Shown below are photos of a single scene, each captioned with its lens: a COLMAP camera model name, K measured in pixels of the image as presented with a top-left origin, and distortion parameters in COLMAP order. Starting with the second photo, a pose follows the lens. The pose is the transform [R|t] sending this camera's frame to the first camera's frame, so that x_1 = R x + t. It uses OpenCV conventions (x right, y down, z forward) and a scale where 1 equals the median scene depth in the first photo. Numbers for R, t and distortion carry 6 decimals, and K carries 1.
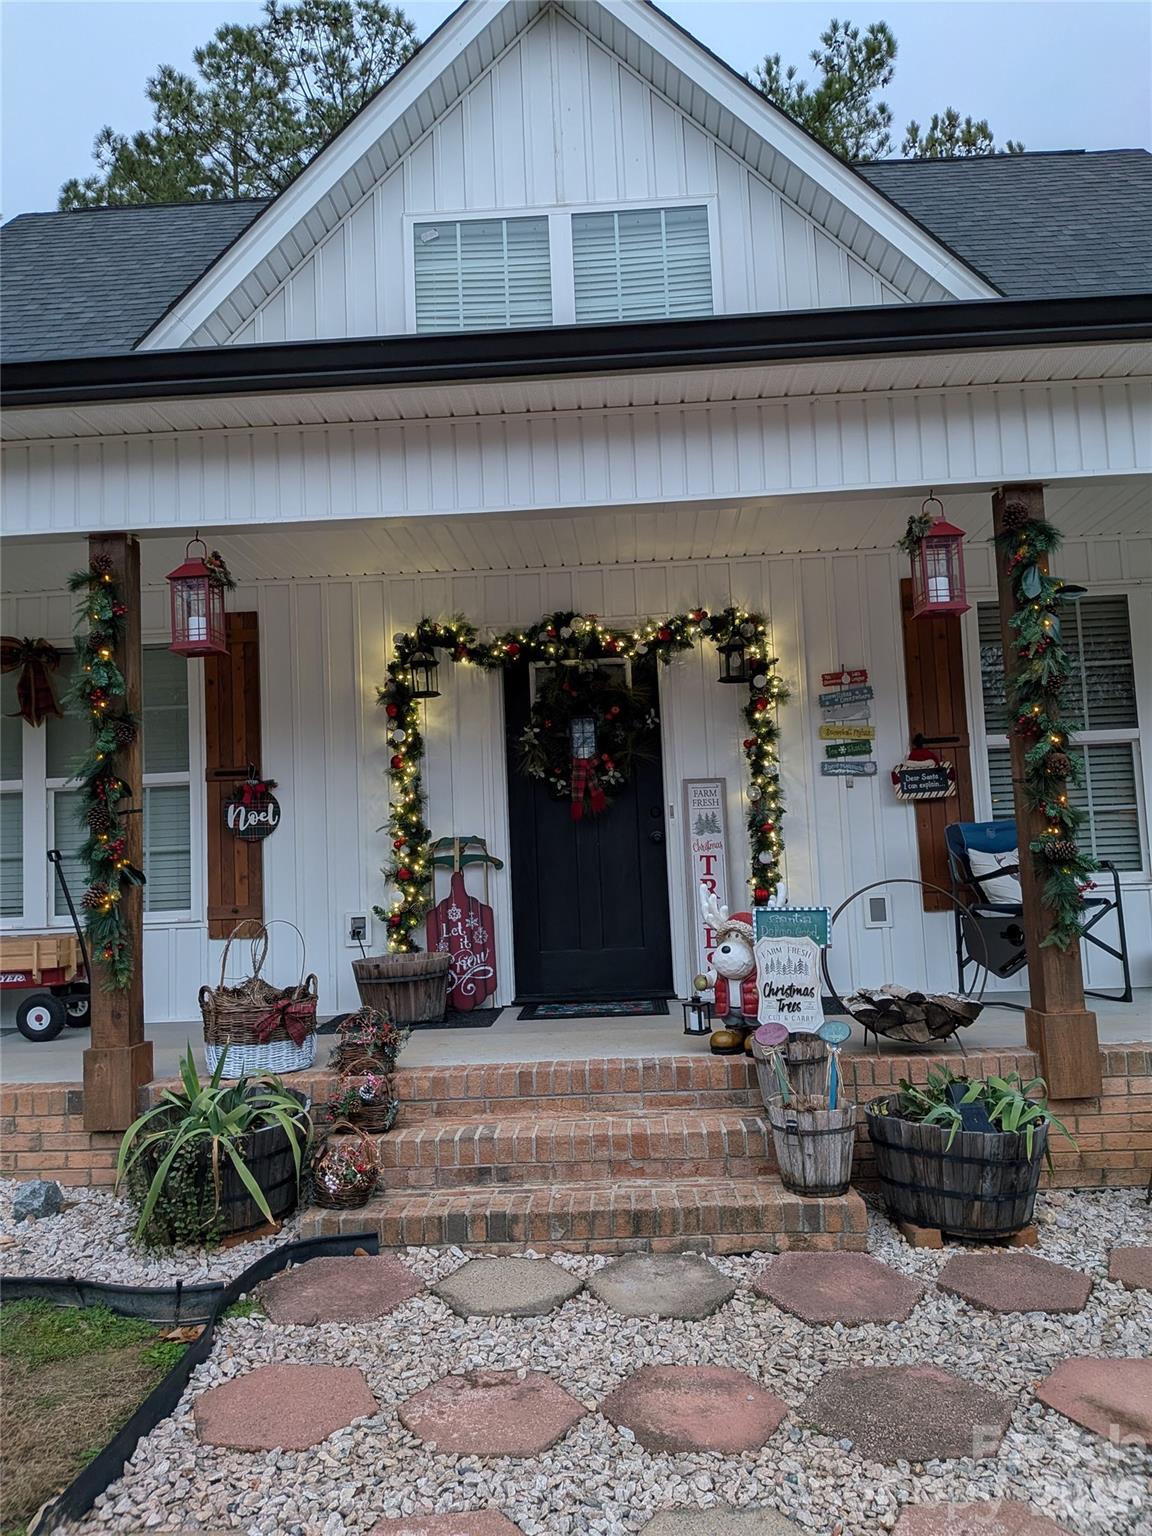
lens RADIAL K [[1149.1, 0, 578.8], [0, 1149.1, 764.0], [0, 0, 1]] dist [0.006153, 0.007114]
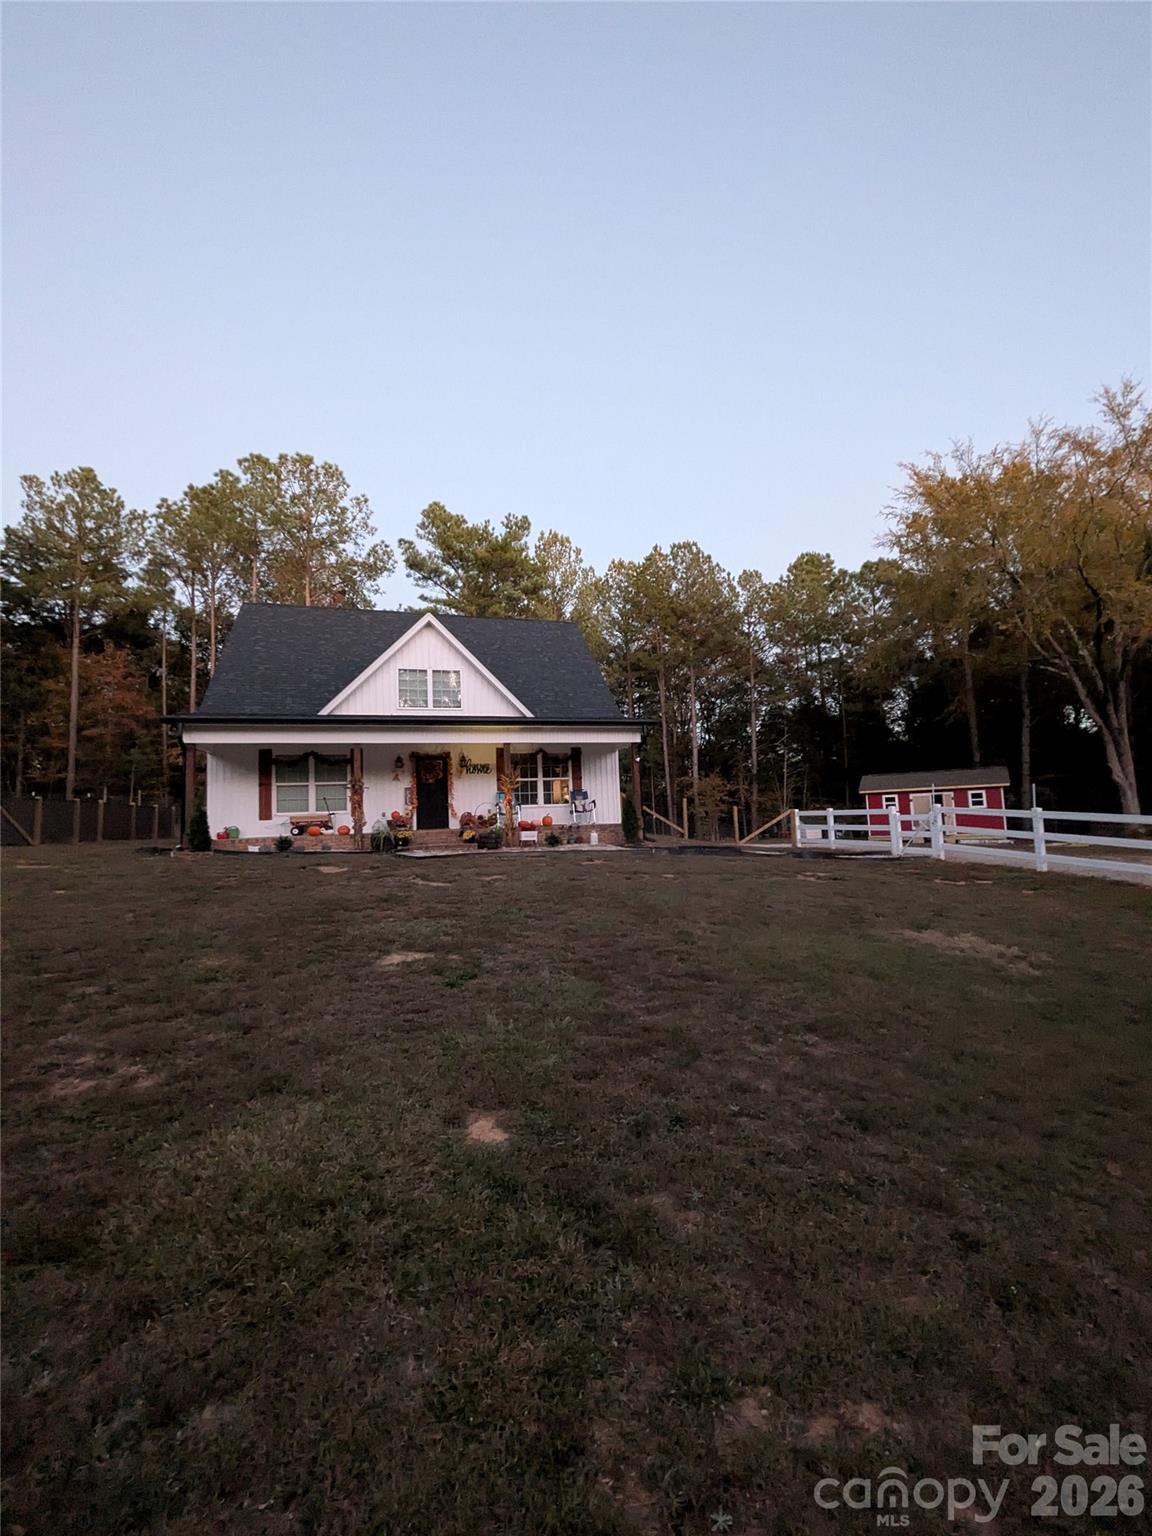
lens RADIAL K [[623.0, 0, 573.1], [0, 623.0, 761.7], [0, 0, 1]] dist [0.000217, -0.000146]
pose [[0.954066, 0.034686, 0.297582, -0.221550], [-0.028650, 0.999286, -0.024623, -0.040209], [-0.298223, 0.014966, 0.954379, -1.798934]]
